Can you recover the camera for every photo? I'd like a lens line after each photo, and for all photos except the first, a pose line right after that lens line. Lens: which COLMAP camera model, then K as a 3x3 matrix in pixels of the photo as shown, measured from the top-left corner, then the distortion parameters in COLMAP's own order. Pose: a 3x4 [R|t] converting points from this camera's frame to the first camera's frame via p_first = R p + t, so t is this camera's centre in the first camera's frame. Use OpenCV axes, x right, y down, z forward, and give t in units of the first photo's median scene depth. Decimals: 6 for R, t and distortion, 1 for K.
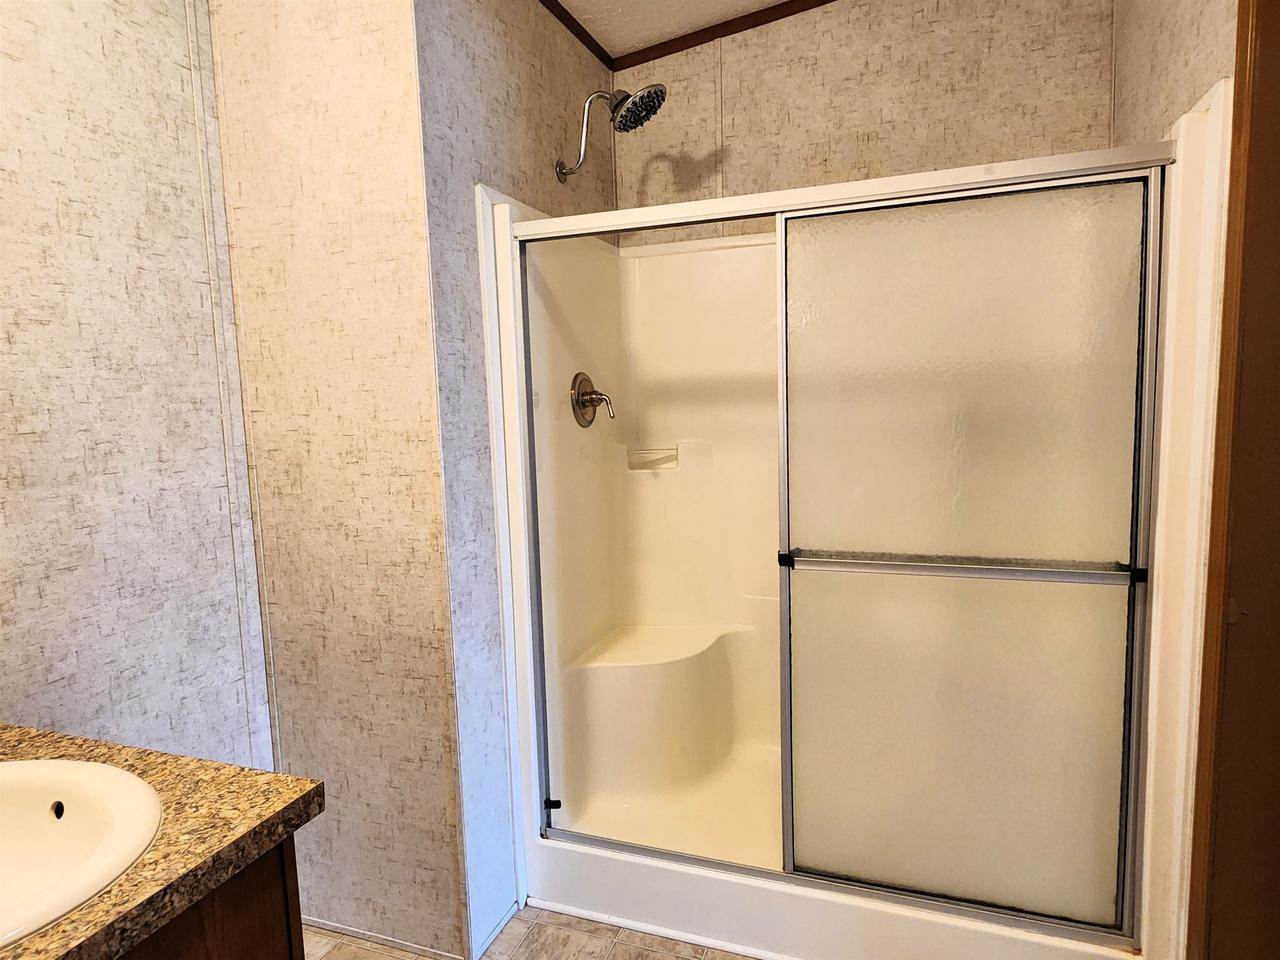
lens RADIAL K [[773.1, 0, 616.6], [0, 773.1, 480.6], [0, 0, 1]] dist [-0.001966, 0.000127]
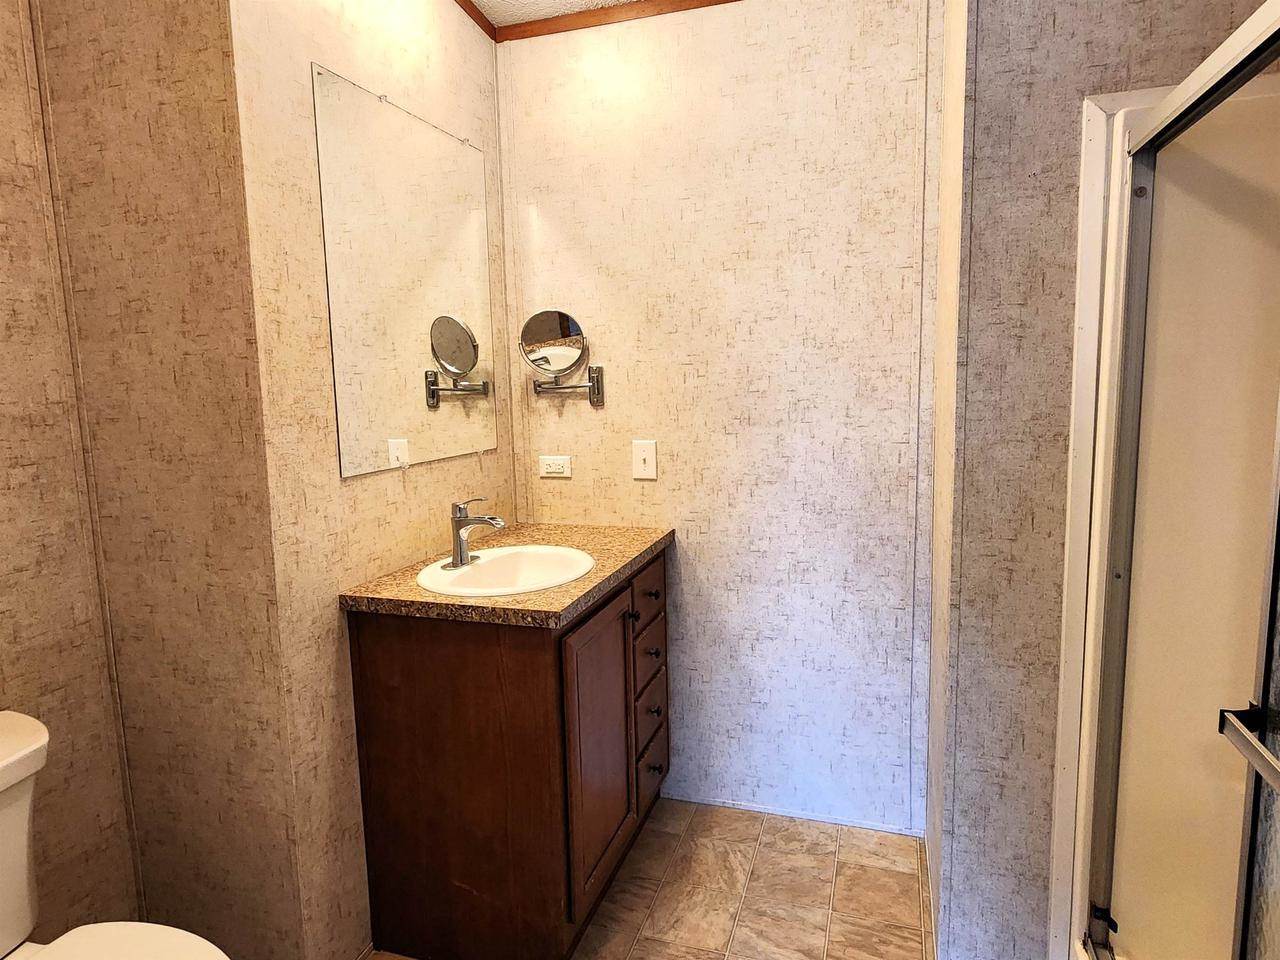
lens RADIAL K [[773.1, 0, 616.6], [0, 773.1, 480.6], [0, 0, 1]] dist [-0.001966, 0.000127]
pose [[0.037429, 0.166353, -0.985356, 0.706156], [-0.079791, 0.983396, 0.162991, -0.102505], [0.996109, 0.072522, 0.050081, 0.573894]]
